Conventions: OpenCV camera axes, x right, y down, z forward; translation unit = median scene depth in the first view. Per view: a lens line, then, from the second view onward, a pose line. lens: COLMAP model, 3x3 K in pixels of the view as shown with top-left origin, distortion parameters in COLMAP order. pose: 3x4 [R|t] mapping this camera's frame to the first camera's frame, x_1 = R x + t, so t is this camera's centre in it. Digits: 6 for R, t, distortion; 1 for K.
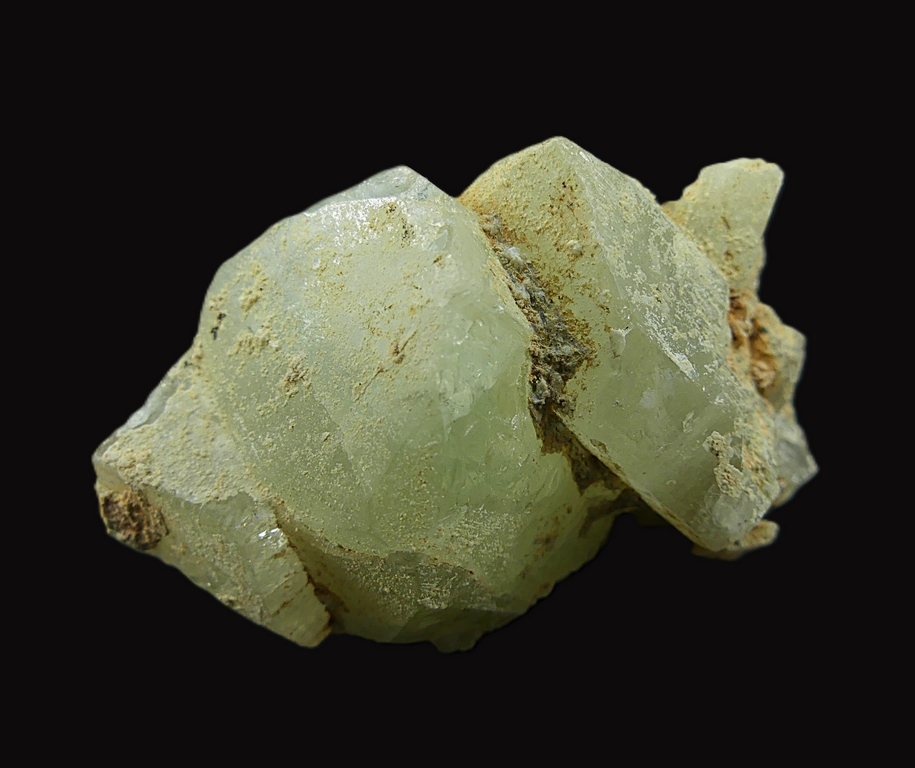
lens RADIAL K [[823.2, 0, 495.2], [0, 823.2, 383.5], [0, 0, 1]] dist [-0.005480, -0.004811]
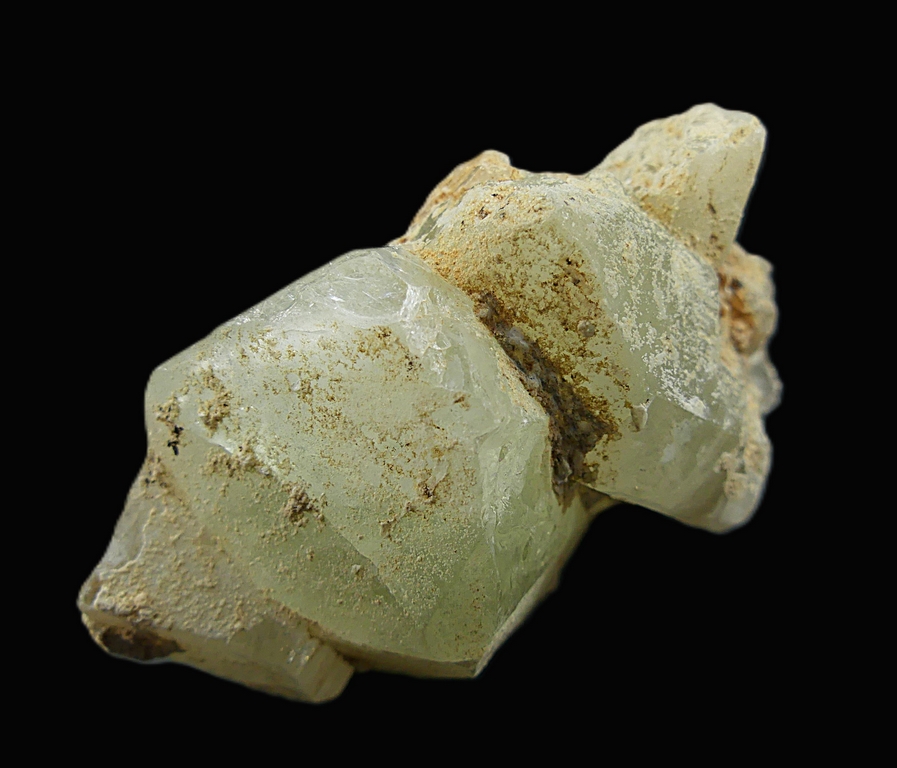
lens RADIAL K [[945.1, 0, 448.5], [0, 945.1, 384.0], [0, 0, 1]] dist [-0.021016, -0.000625]
pose [[0.969237, -0.204564, 0.136869, -0.203595], [0.135737, 0.908132, 0.396071, -0.535980], [-0.205317, -0.365309, 0.907962, 0.063412]]
